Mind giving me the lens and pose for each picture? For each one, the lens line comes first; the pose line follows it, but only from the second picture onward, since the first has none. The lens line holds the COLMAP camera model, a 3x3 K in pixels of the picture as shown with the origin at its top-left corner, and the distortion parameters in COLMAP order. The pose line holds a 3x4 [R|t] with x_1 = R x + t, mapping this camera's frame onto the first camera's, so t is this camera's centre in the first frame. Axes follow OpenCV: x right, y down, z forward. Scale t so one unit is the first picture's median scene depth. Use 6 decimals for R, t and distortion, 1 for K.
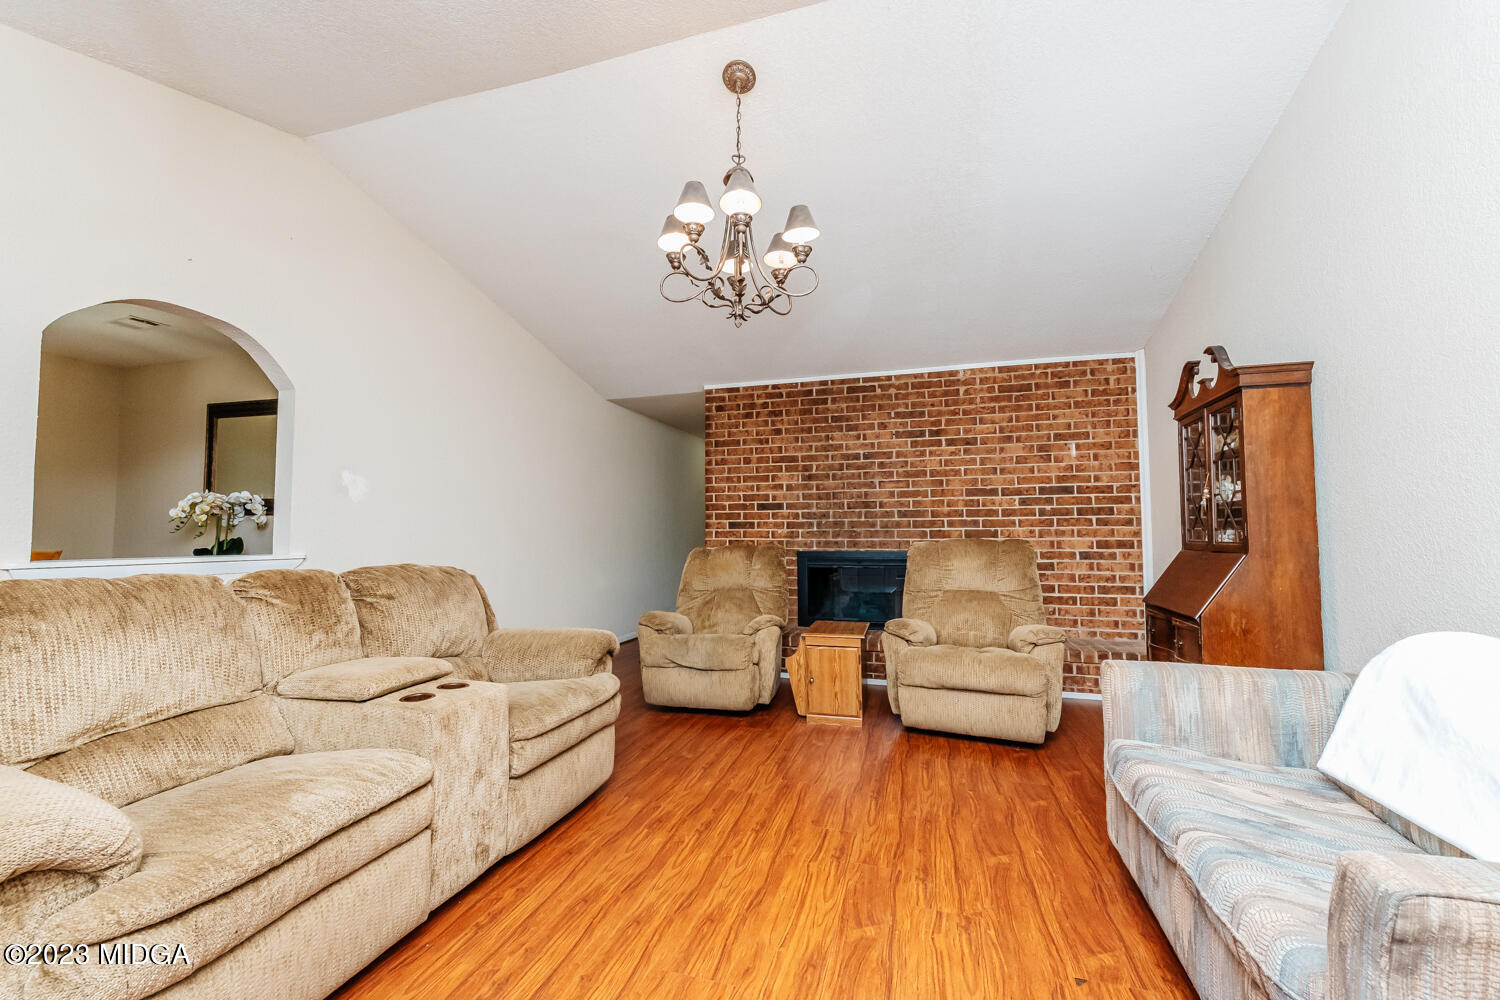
lens RADIAL K [[593.2, 0, 752.3], [0, 593.2, 511.7], [0, 0, 1]] dist [0.000121, -0.000034]
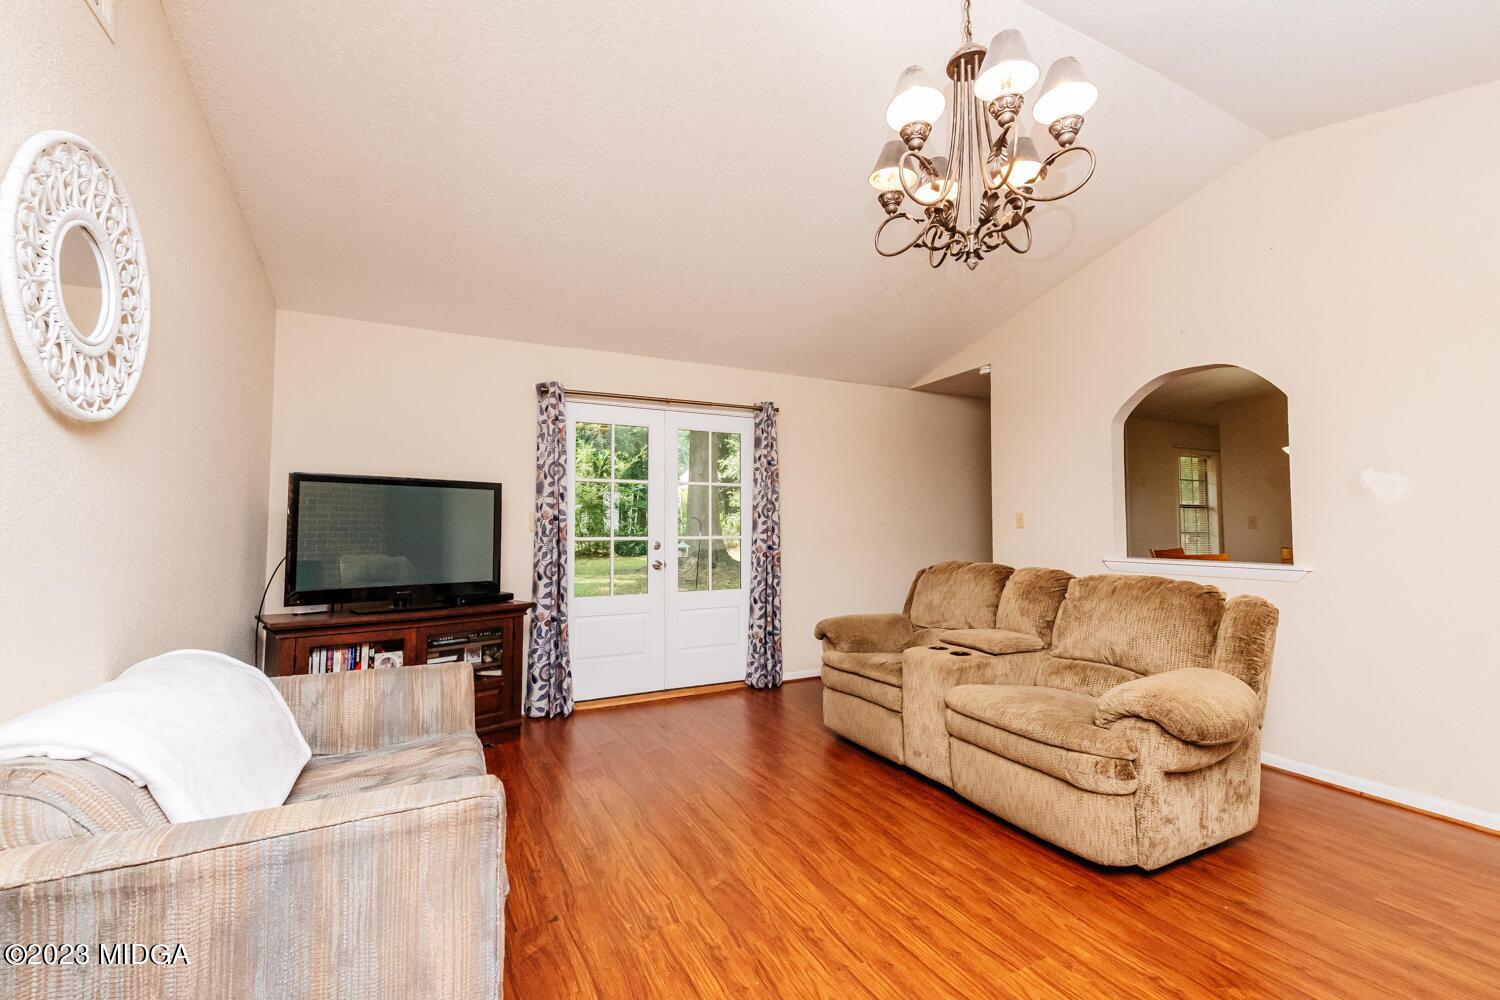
lens RADIAL K [[640.1, 0, 750.0], [0, 640.1, 500.0], [0, 0, 1]] dist [0.033771, -0.011808]
pose [[-0.724567, -0.022762, -0.688828, 0.770165], [0.031891, 0.997277, -0.066500, 0.012061], [0.688466, -0.070151, -0.721868, 1.476868]]
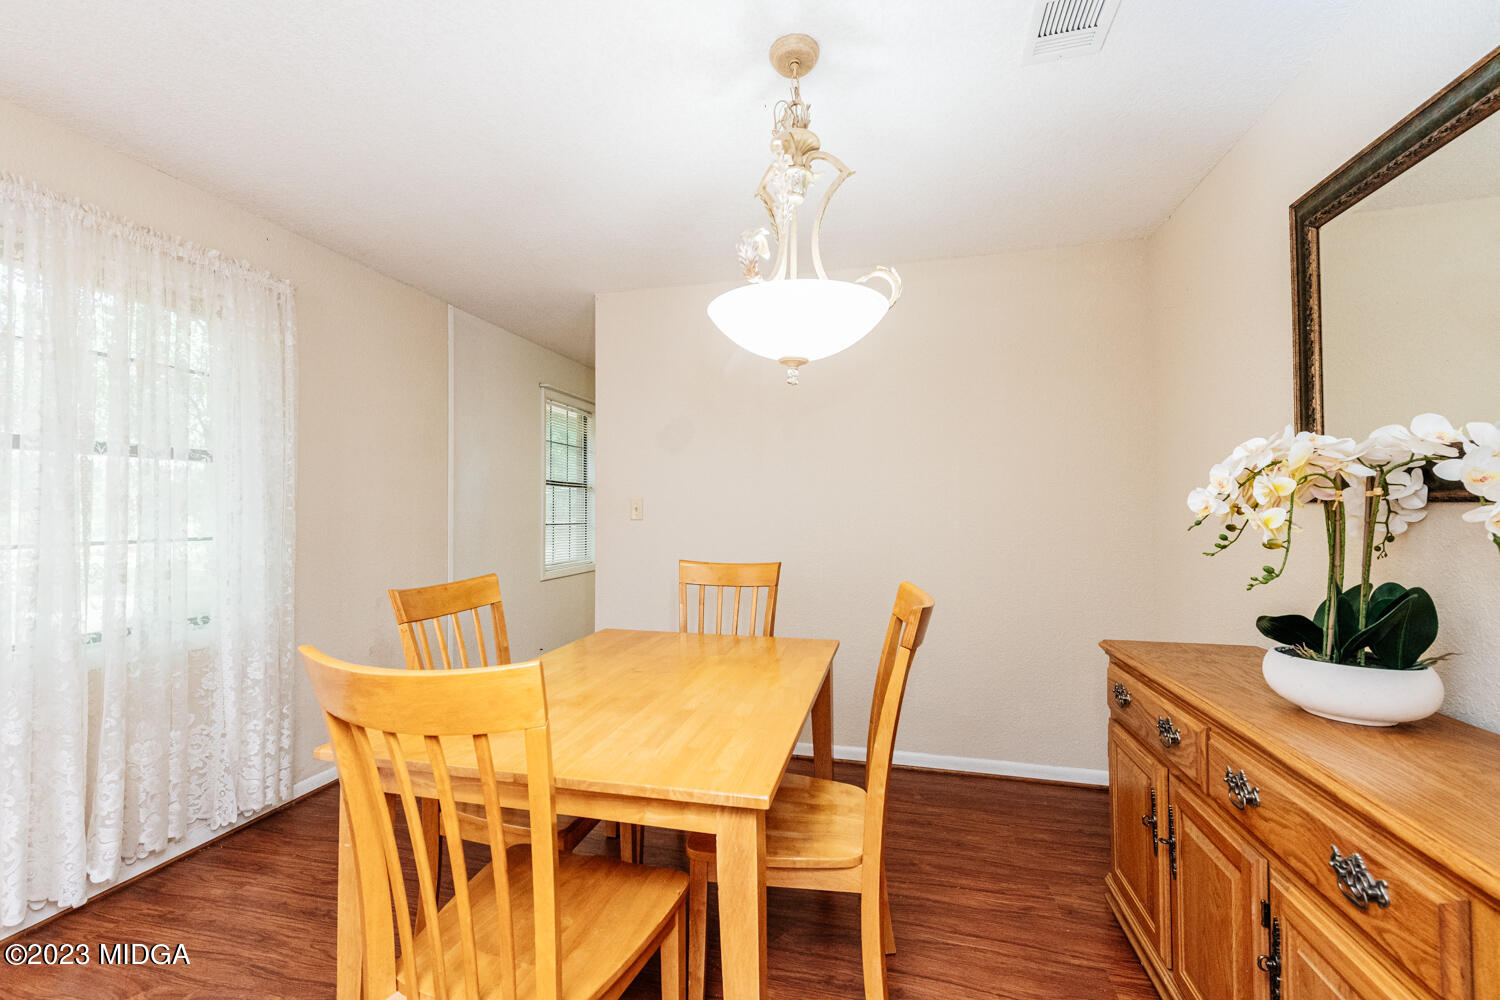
lens RADIAL K [[598.7, 0, 726.7], [0, 598.7, 495.6], [0, 0, 1]] dist [0.023075, -0.009316]
pose [[0.031758, -0.011610, -0.999428, -0.990795], [0.053388, 0.998525, -0.009903, -0.020728], [0.998069, -0.053043, 0.032331, 1.126392]]
